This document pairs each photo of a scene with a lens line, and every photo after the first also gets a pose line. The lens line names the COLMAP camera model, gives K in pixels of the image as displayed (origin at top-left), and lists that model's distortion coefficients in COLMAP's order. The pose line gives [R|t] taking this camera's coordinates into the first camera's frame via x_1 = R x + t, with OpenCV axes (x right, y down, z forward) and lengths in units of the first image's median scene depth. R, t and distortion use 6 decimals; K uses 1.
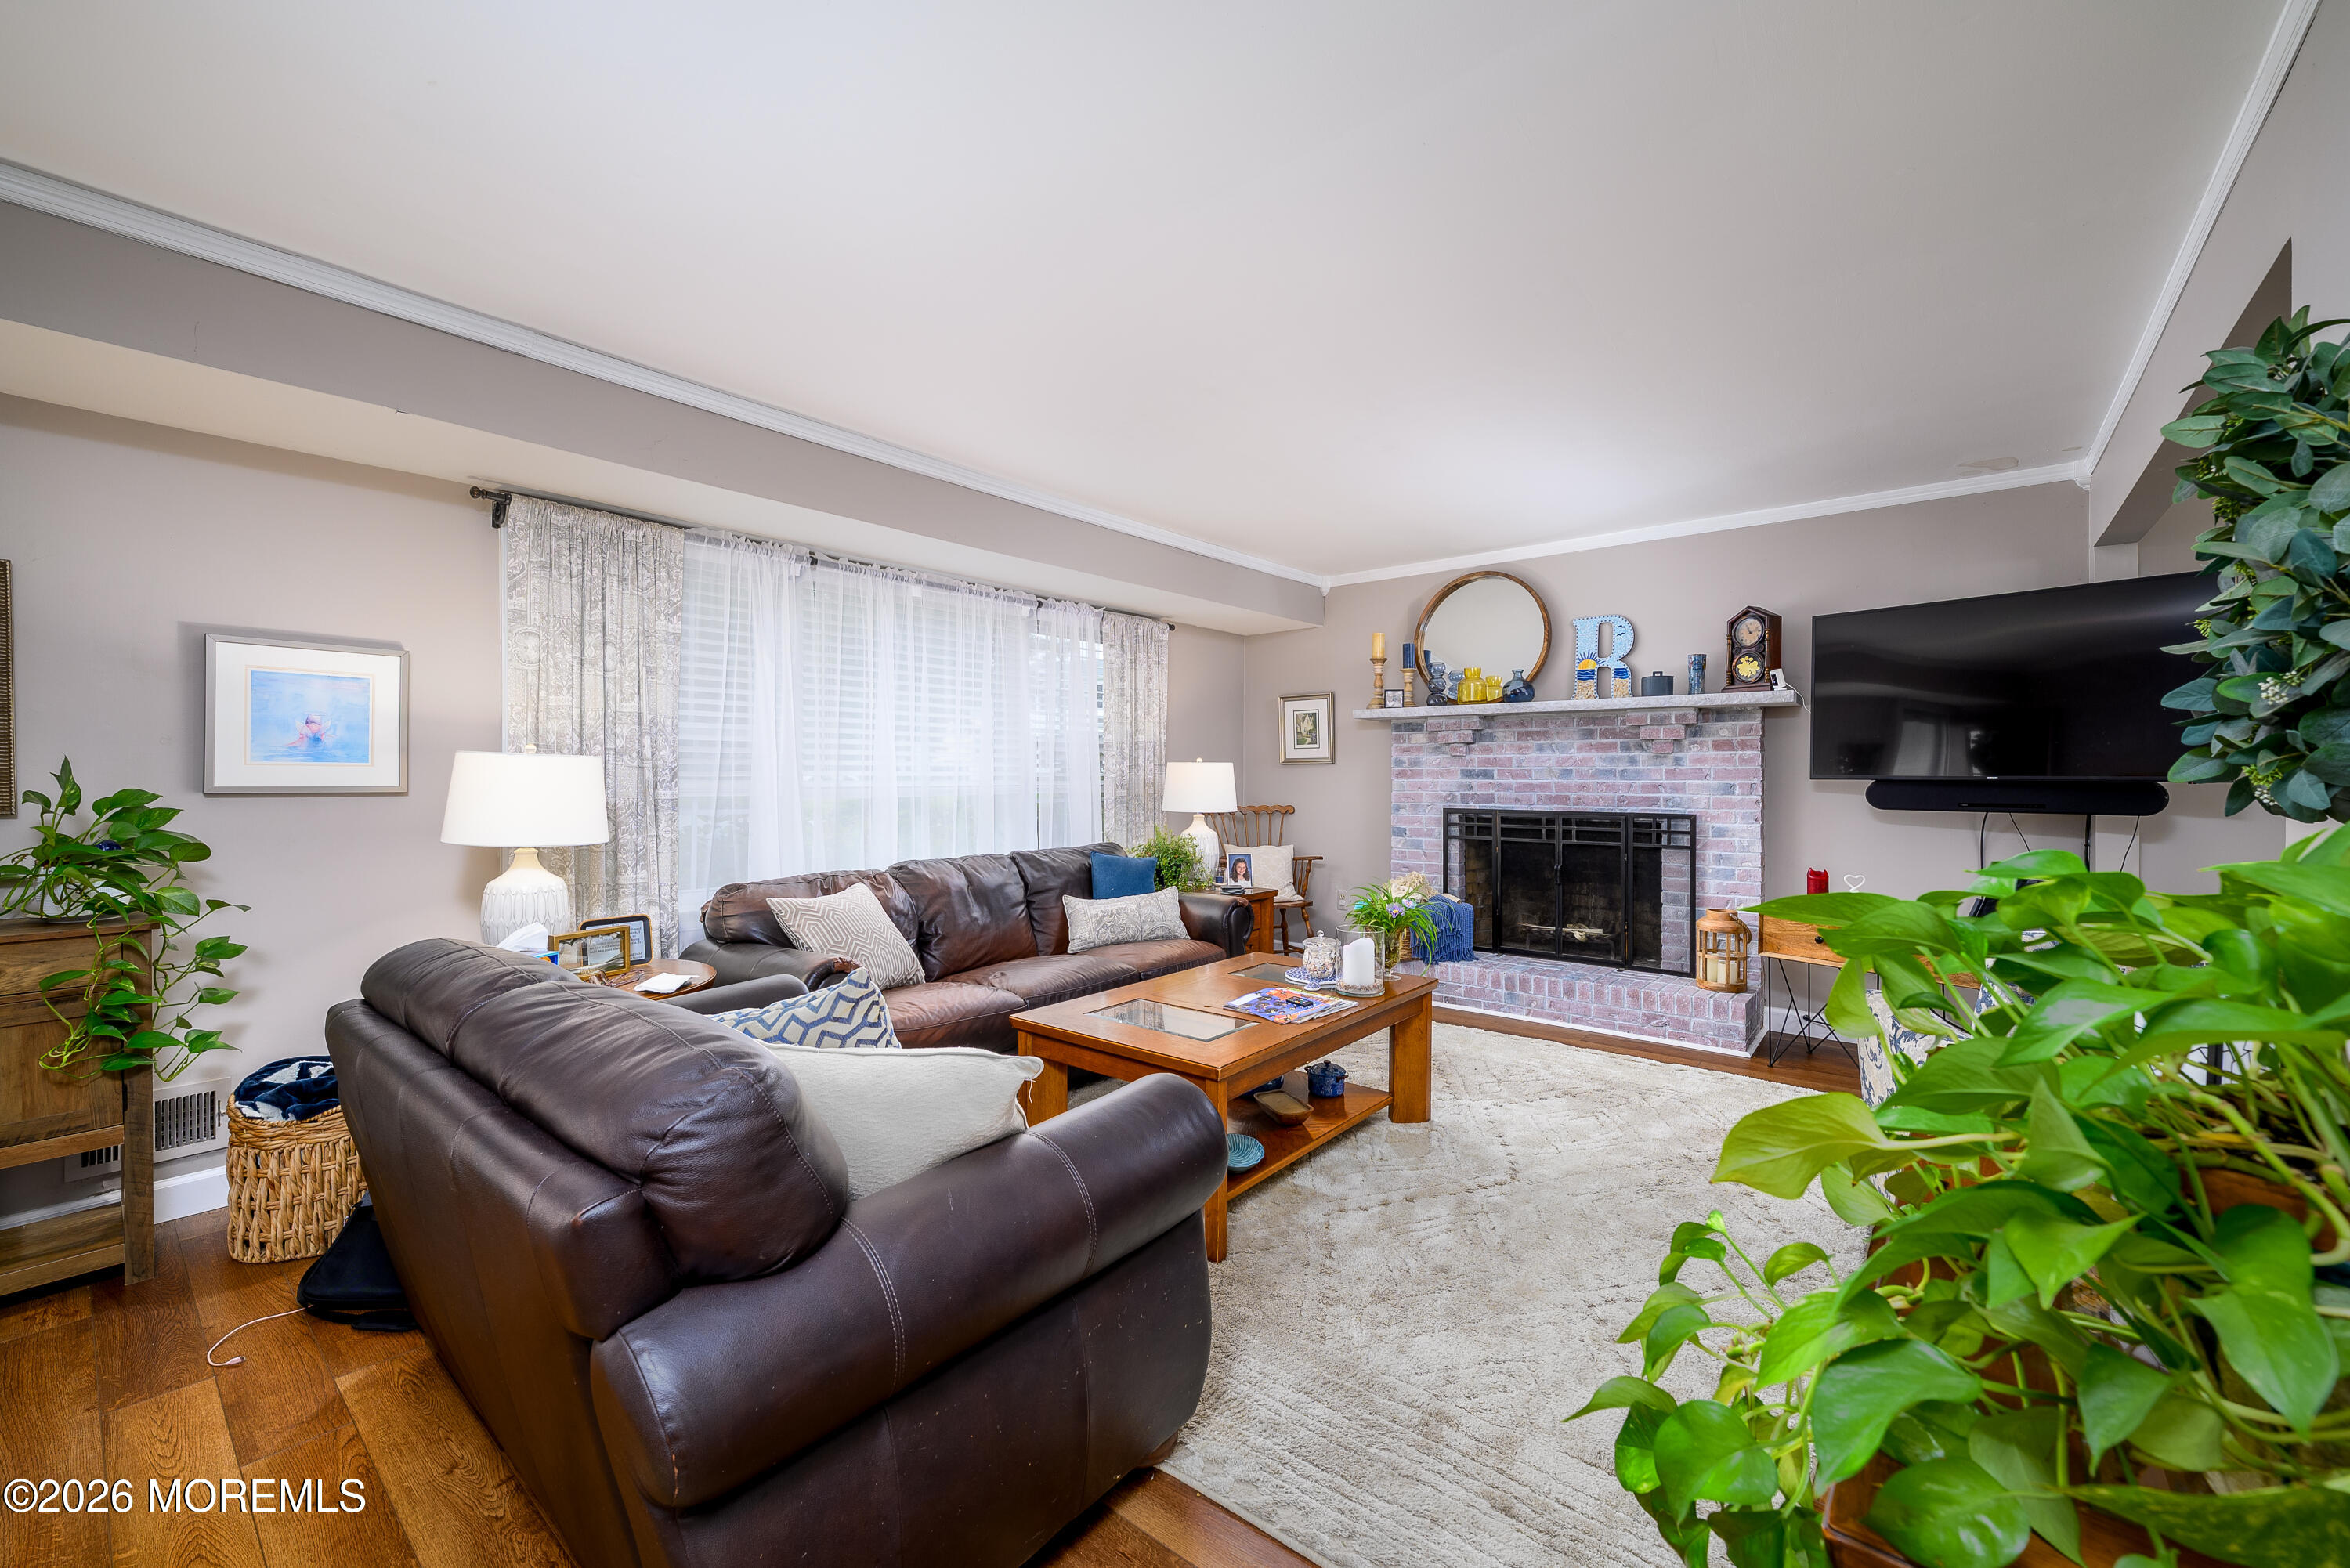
lens RADIAL K [[956.7, 0, 1184.6], [0, 956.7, 780.4], [0, 0, 1]] dist [-0.000342, 0.000634]
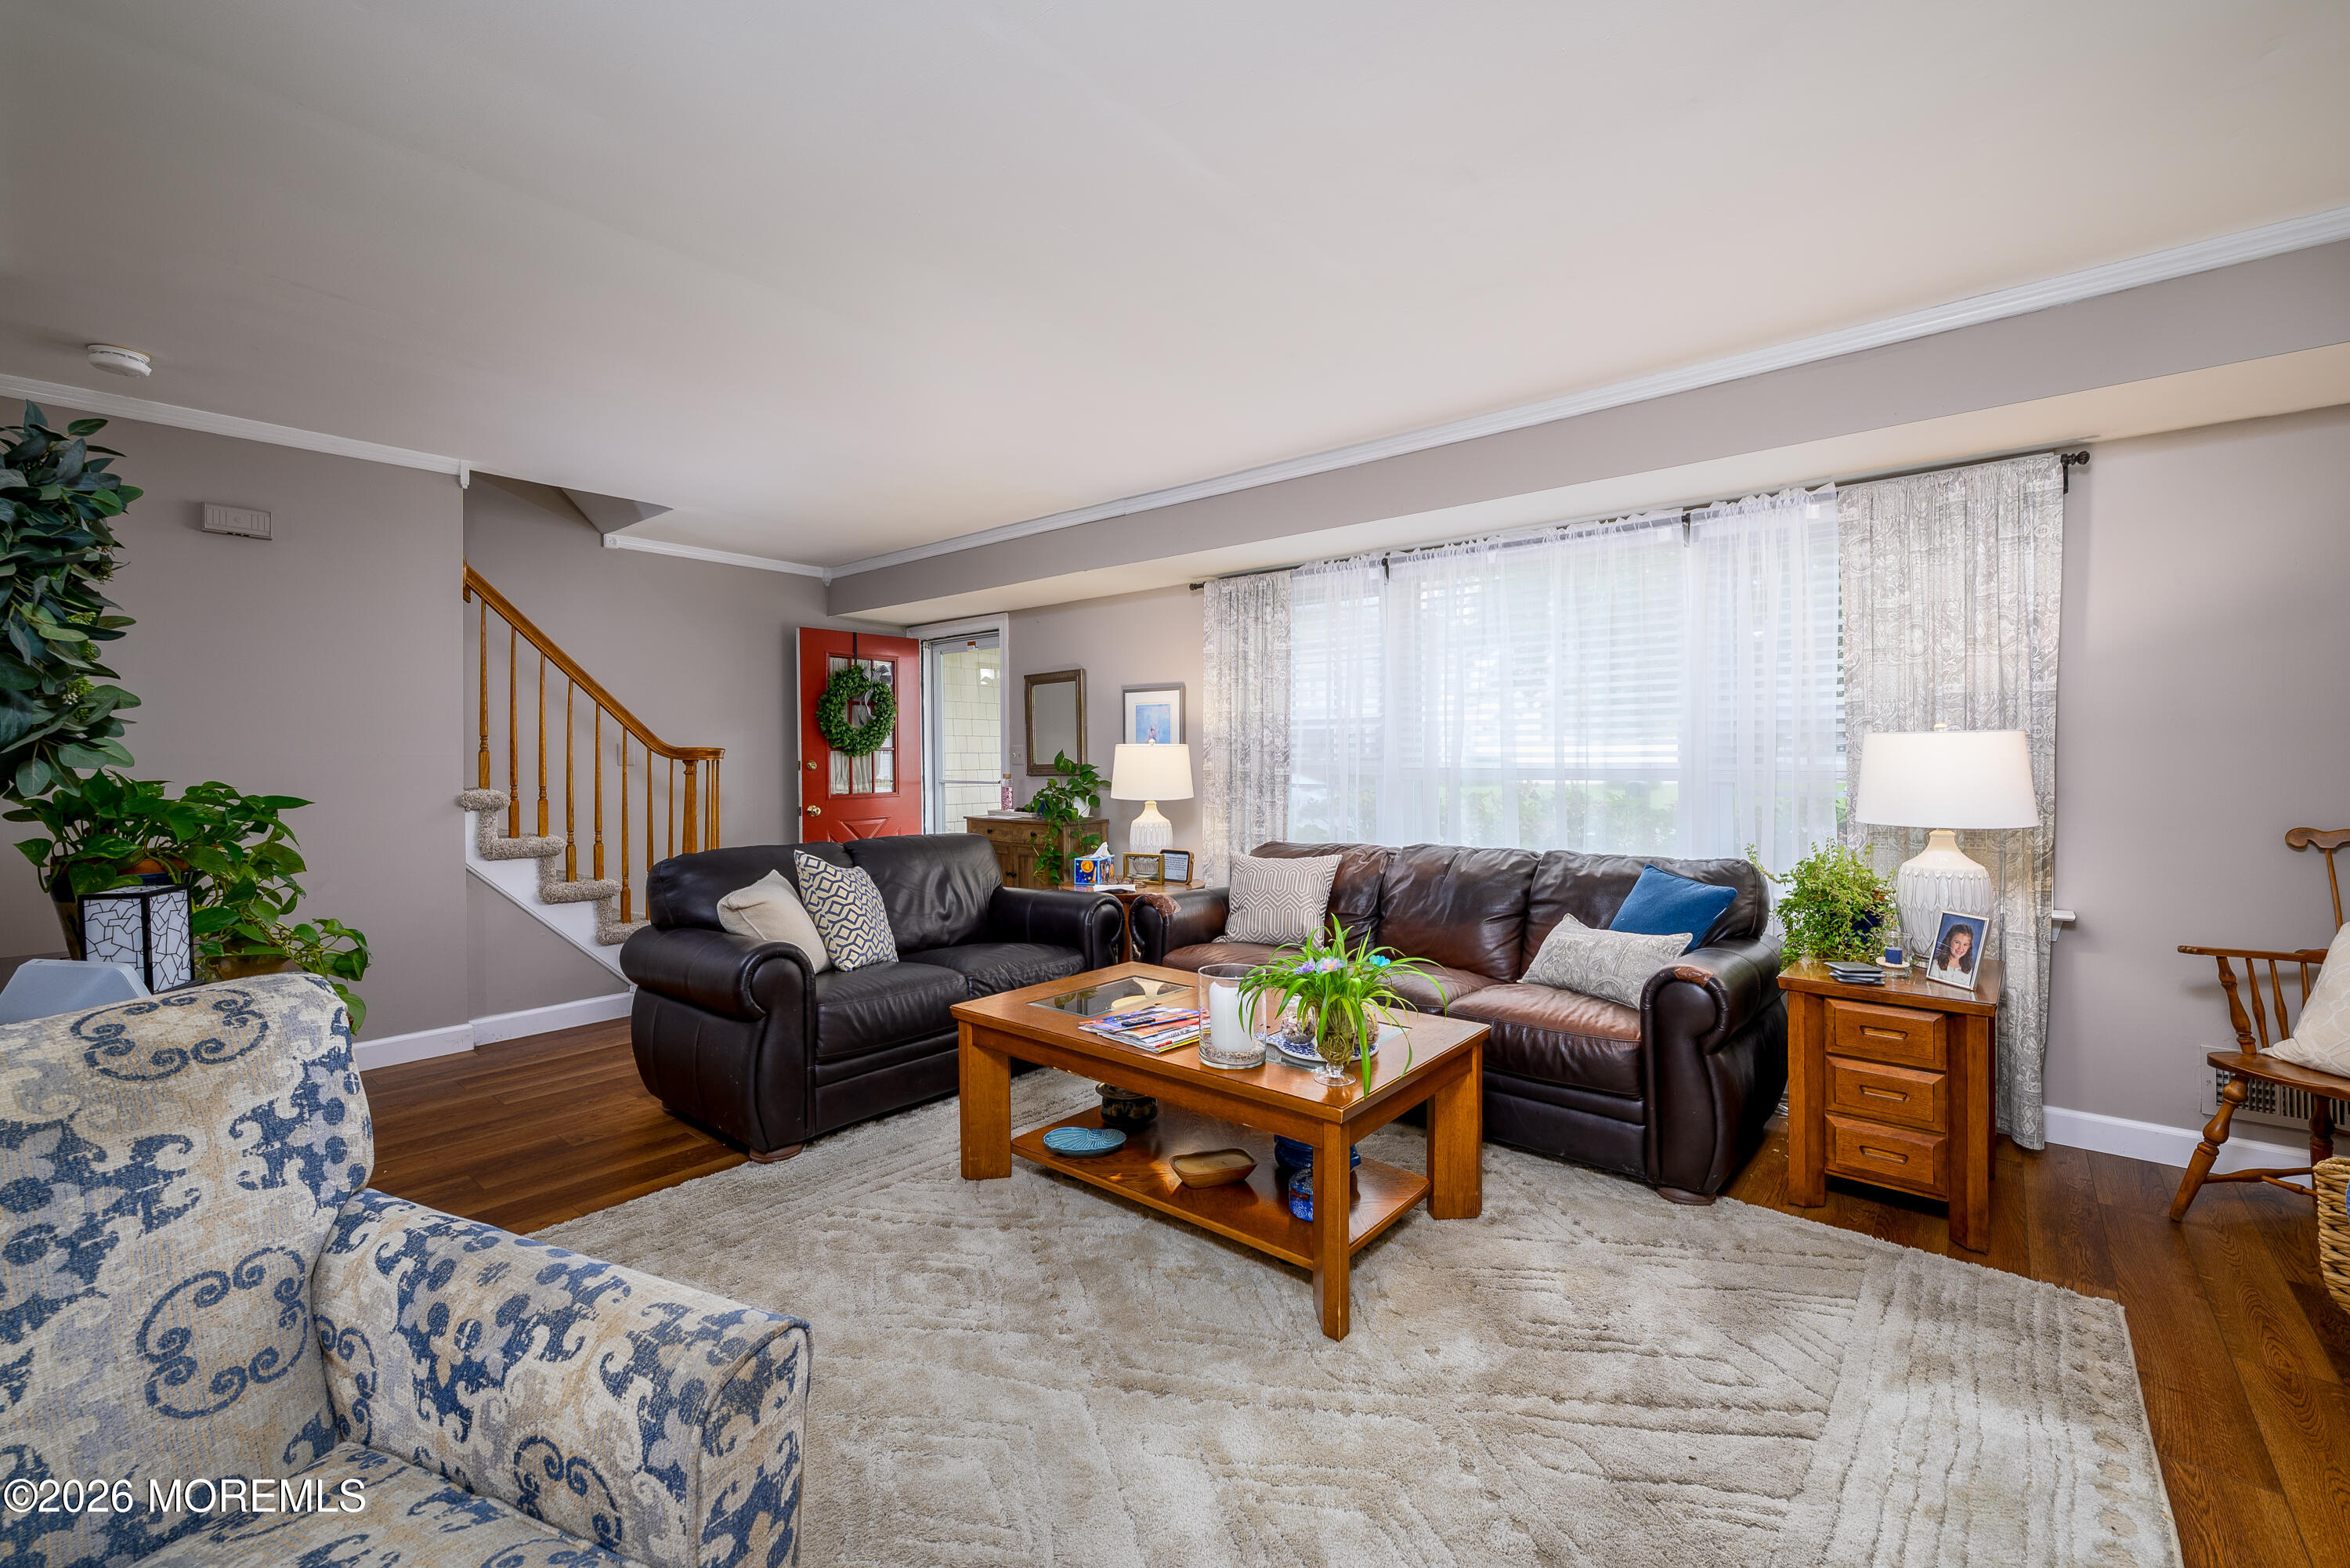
lens RADIAL K [[956.7, 0, 1170.7], [0, 956.7, 764.2], [0, 0, 1]] dist [-0.000342, 0.000634]
pose [[-0.011451, 0.011535, -0.999868, 0.569021], [0.001701, 0.999932, 0.011517, -0.008311], [0.999933, -0.001569, -0.011470, 0.611363]]
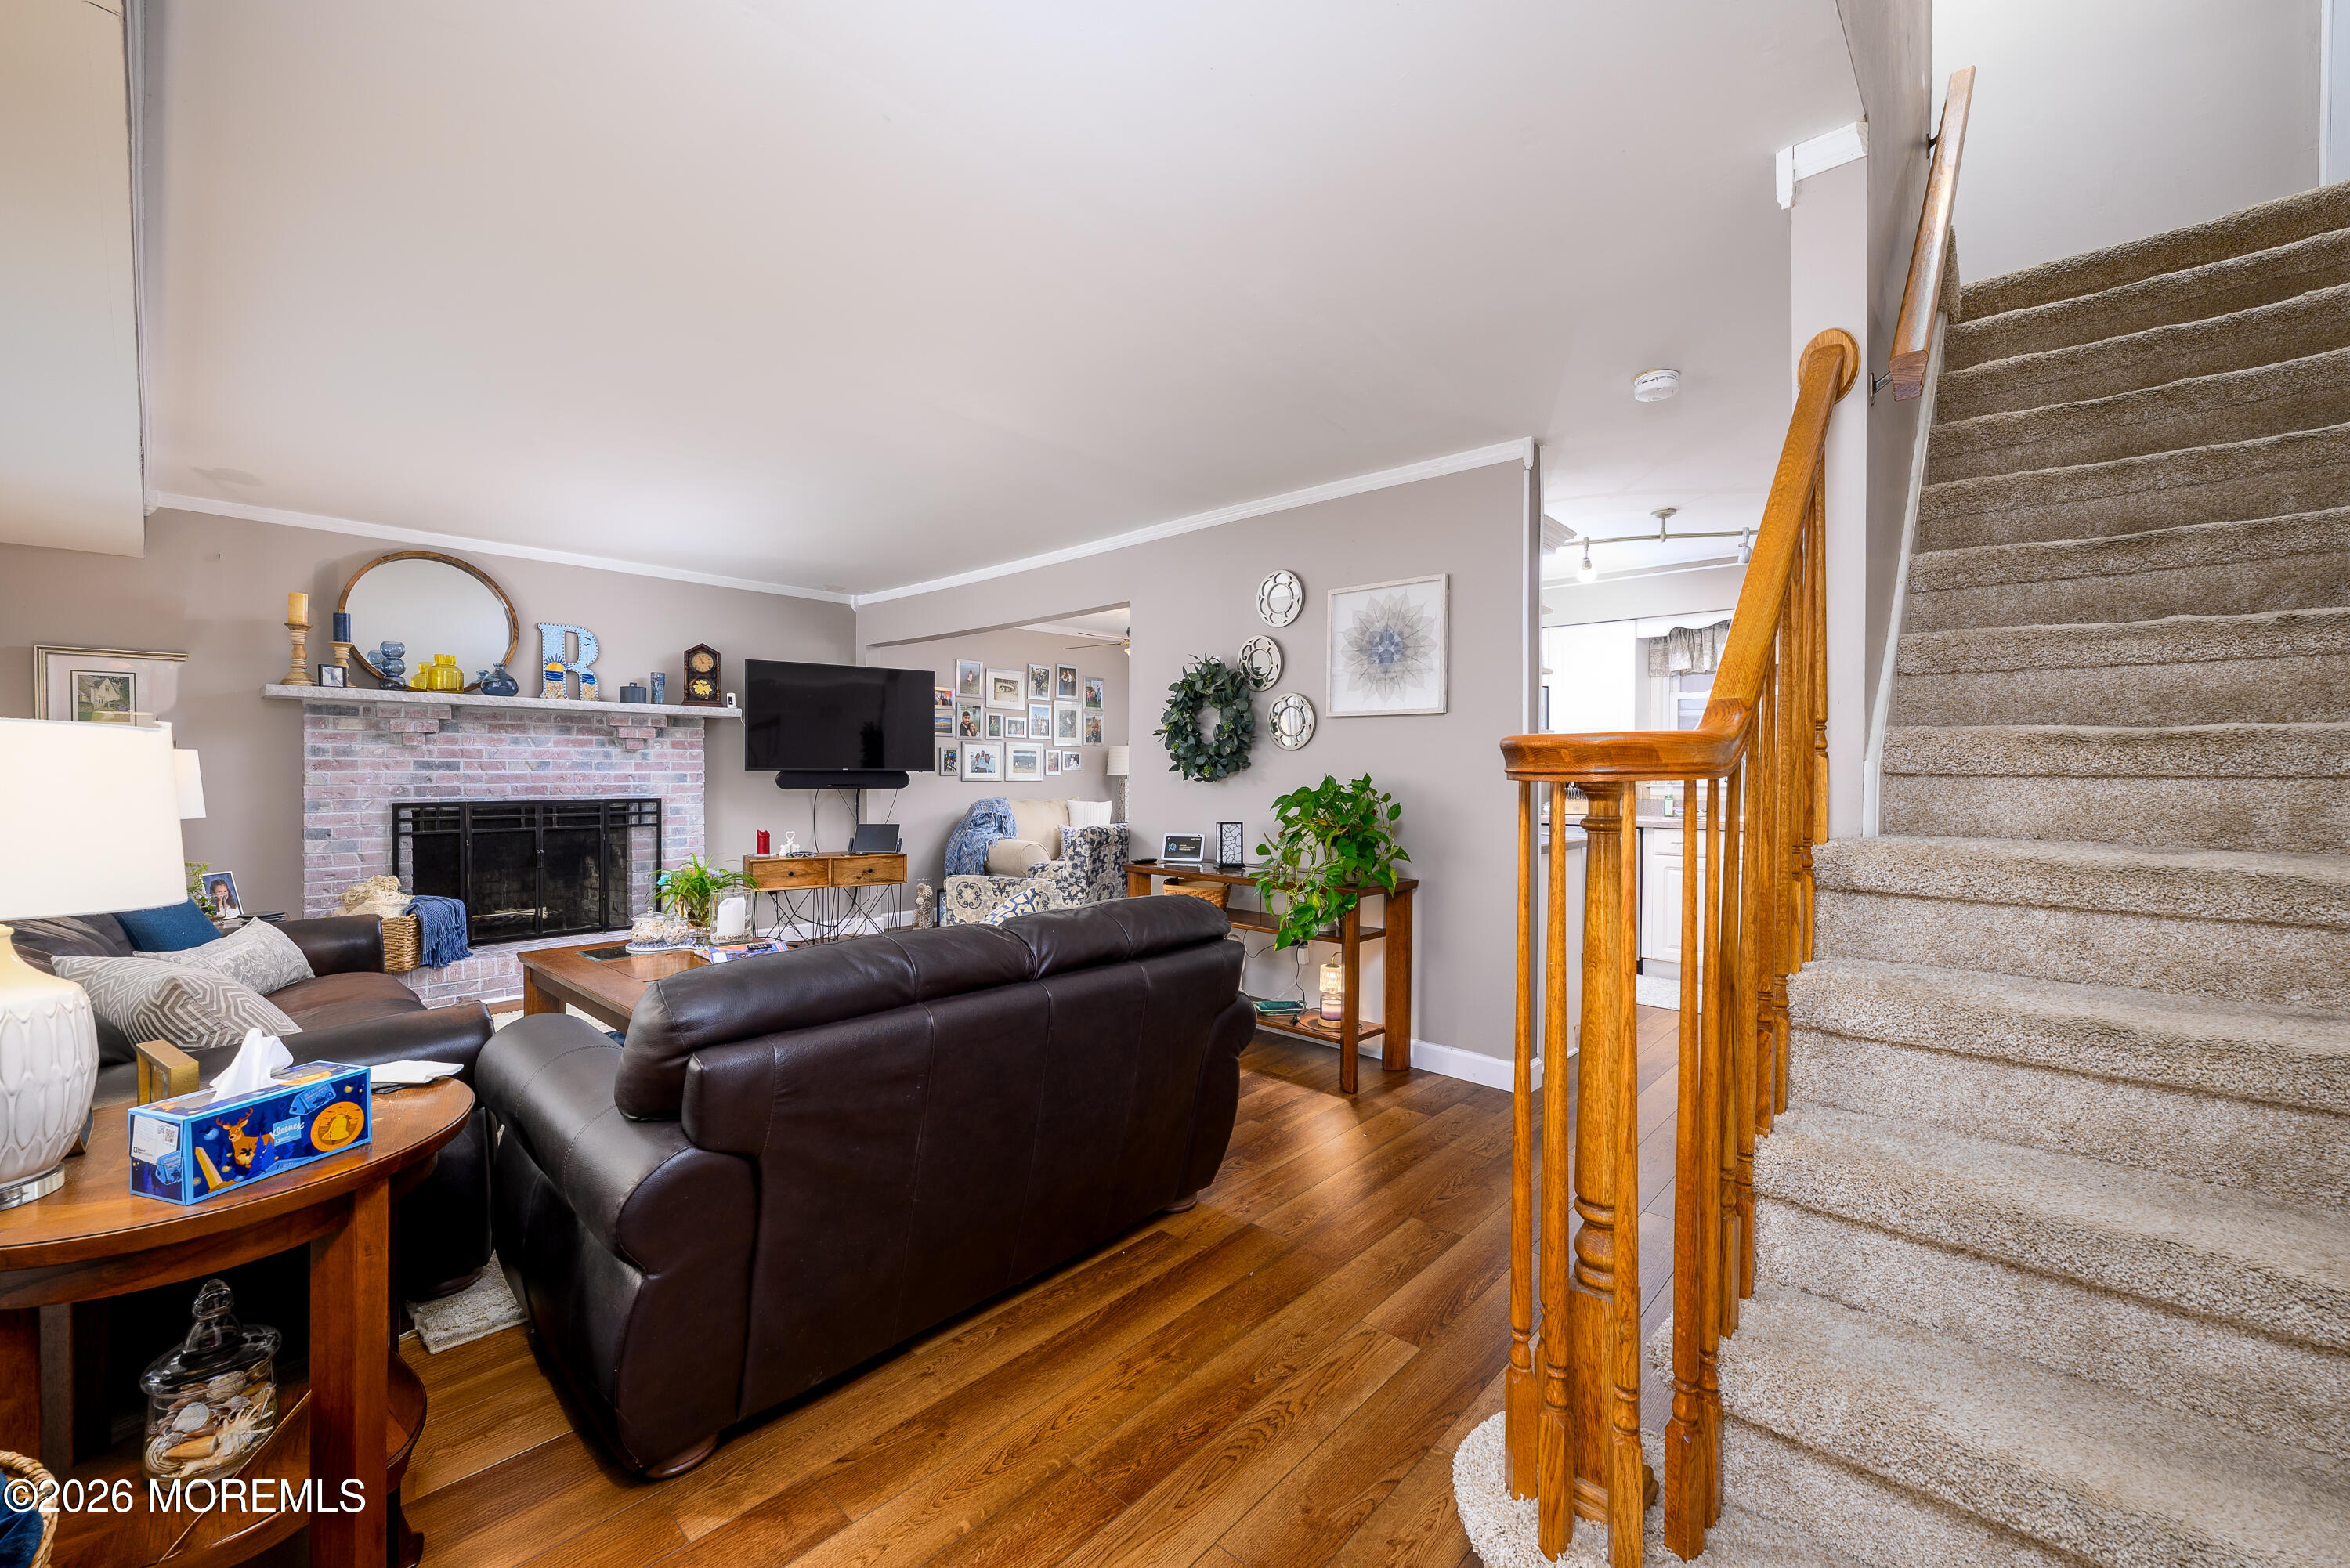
lens RADIAL K [[956.7, 0, 1181.6], [0, 956.7, 774.4], [0, 0, 1]] dist [-0.000342, 0.000634]
pose [[0.041841, -0.006334, 0.999104, -0.663935], [0.001065, 0.999980, 0.006295, -0.003206], [-0.999124, 0.000800, 0.041847, 0.233142]]
